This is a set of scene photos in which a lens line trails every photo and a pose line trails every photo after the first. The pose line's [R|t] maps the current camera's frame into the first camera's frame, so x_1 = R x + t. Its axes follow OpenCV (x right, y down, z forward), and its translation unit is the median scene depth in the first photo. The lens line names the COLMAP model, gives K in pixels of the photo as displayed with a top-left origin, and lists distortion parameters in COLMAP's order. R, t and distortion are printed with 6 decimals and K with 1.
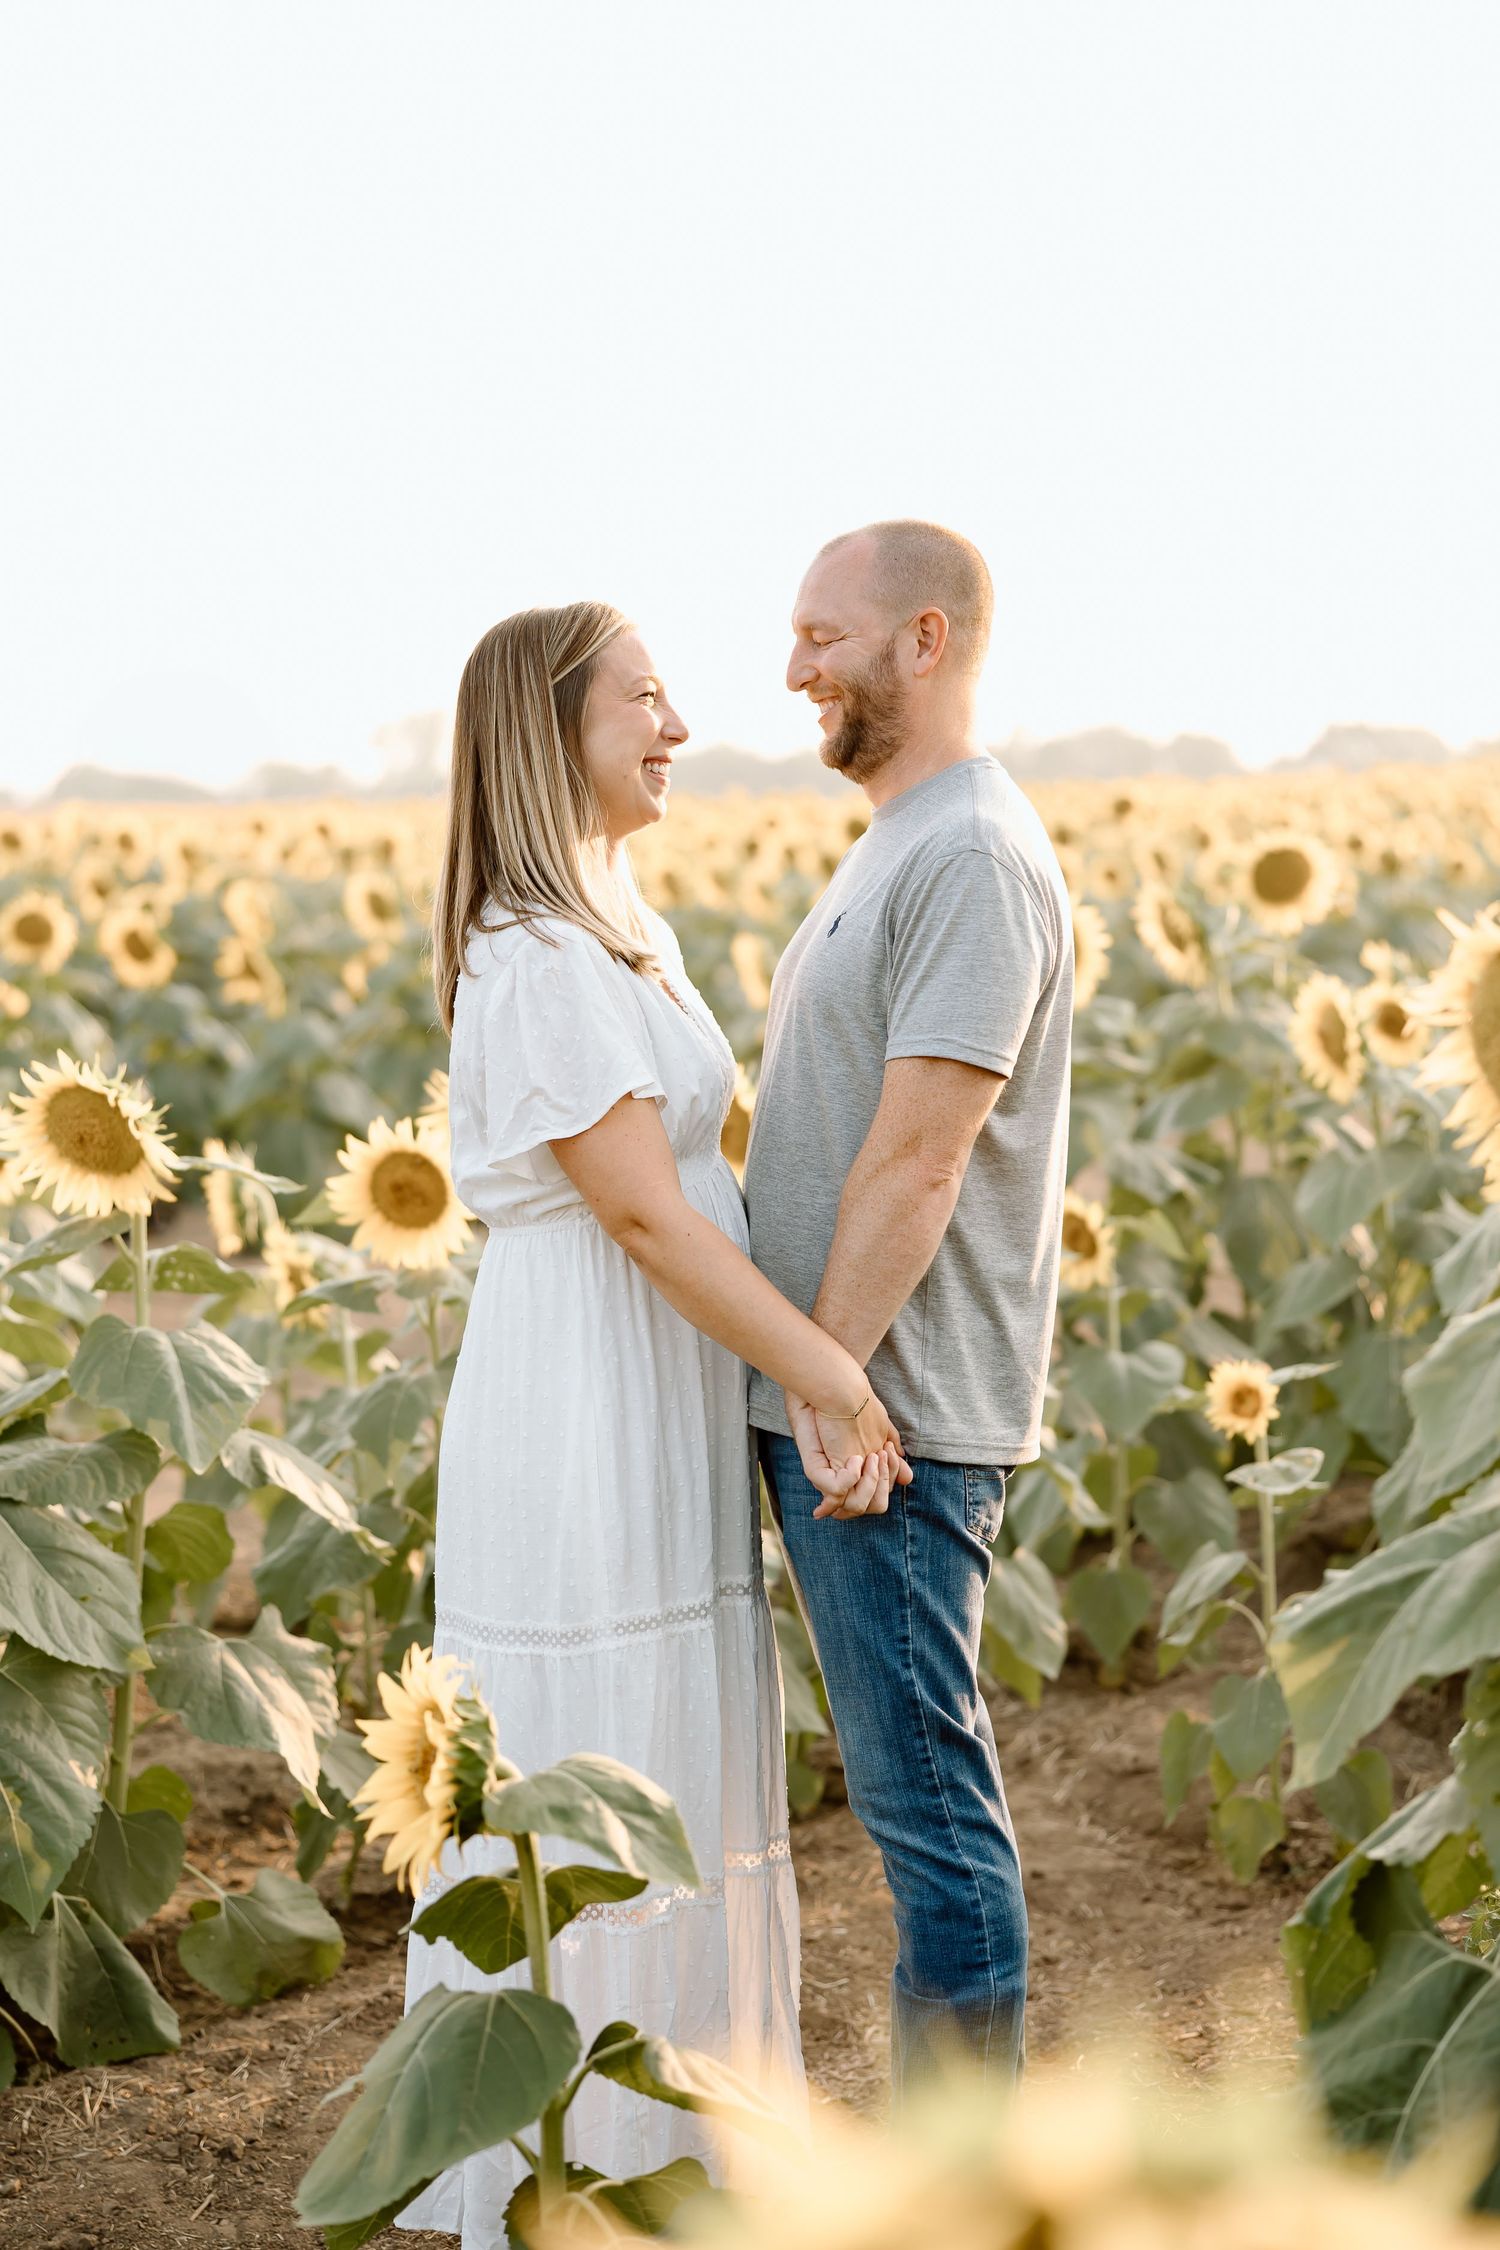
lens RADIAL K [[3789.2, 0, 701.6], [0, 3789.2, 1113.4], [0, 0, 1]] dist [0.021189, -0.015823]
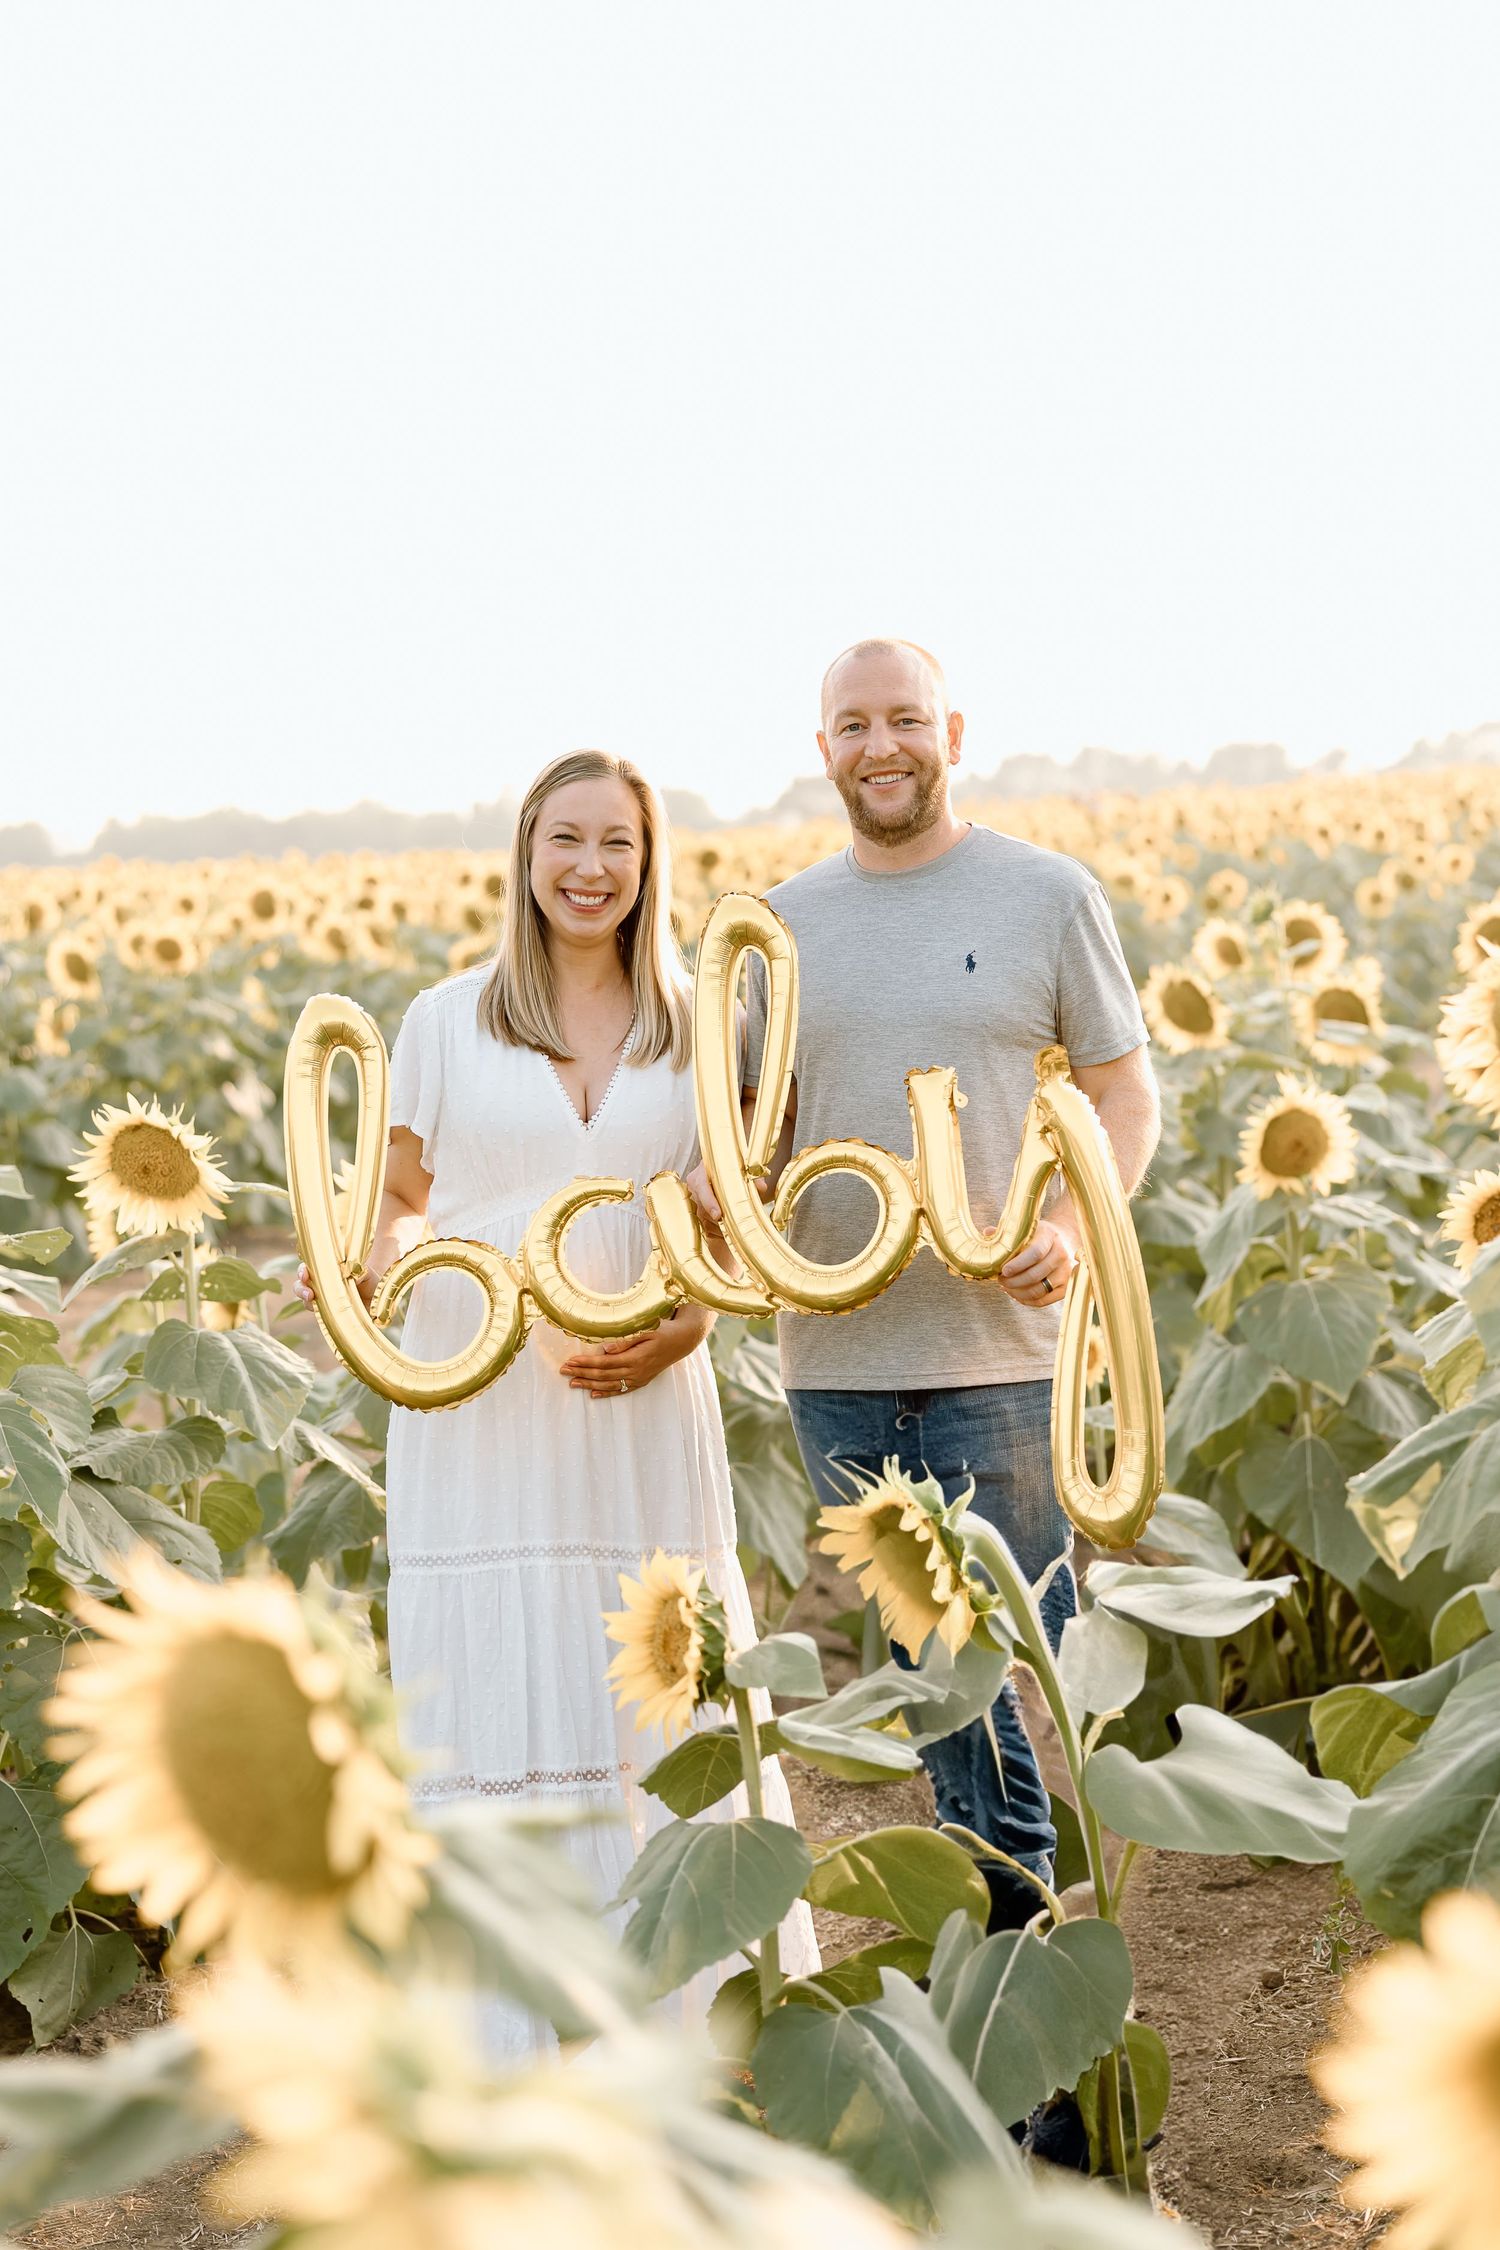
lens RADIAL K [[3568.3, 0, 788.5], [0, 3568.3, 1093.7], [0, 0, 1]] dist [0.022290, 0.008308]
pose [[0.986299, -0.034497, 0.161320, -0.152886], [0.037031, 0.999233, -0.012725, 0.005132], [-0.160757, 0.018525, 0.986820, -0.119837]]
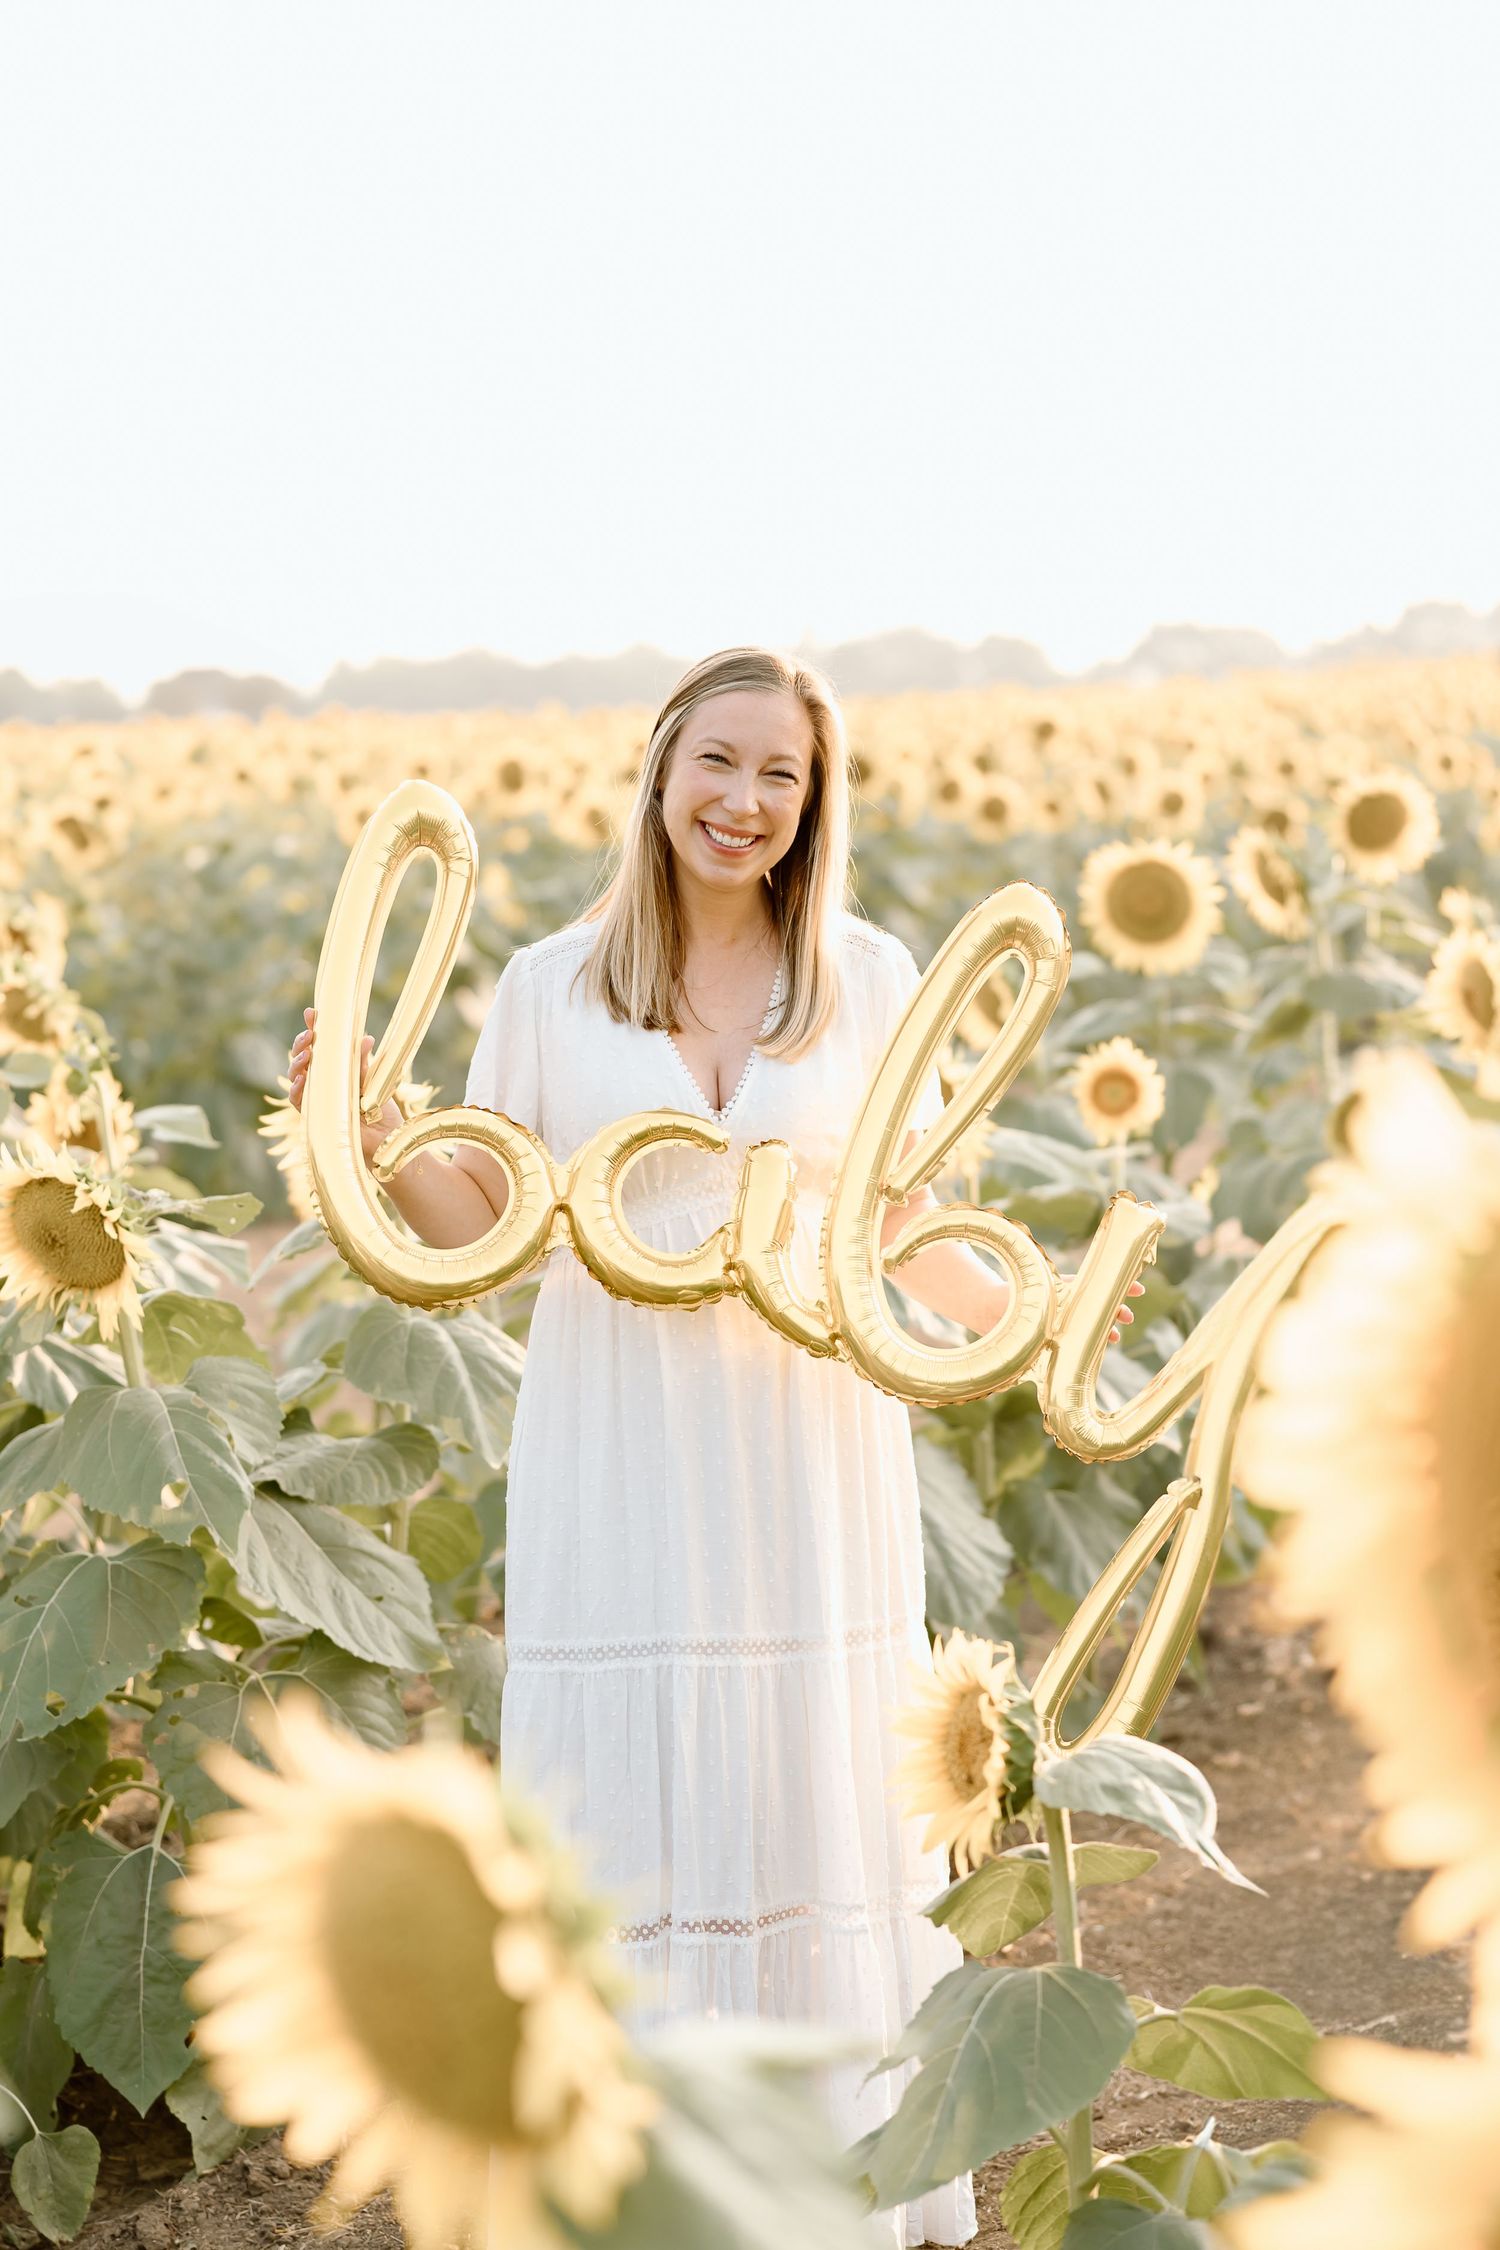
lens RADIAL K [[4251.6, 0, 748.3], [0, 4251.6, 1127.6], [0, 0, 1]] dist [0.015979, 0.160944]
pose [[0.997388, -0.010185, 0.071513, -0.148115], [0.009080, 0.999835, 0.015758, -0.008778], [-0.071662, -0.015068, 0.997315, -0.090476]]
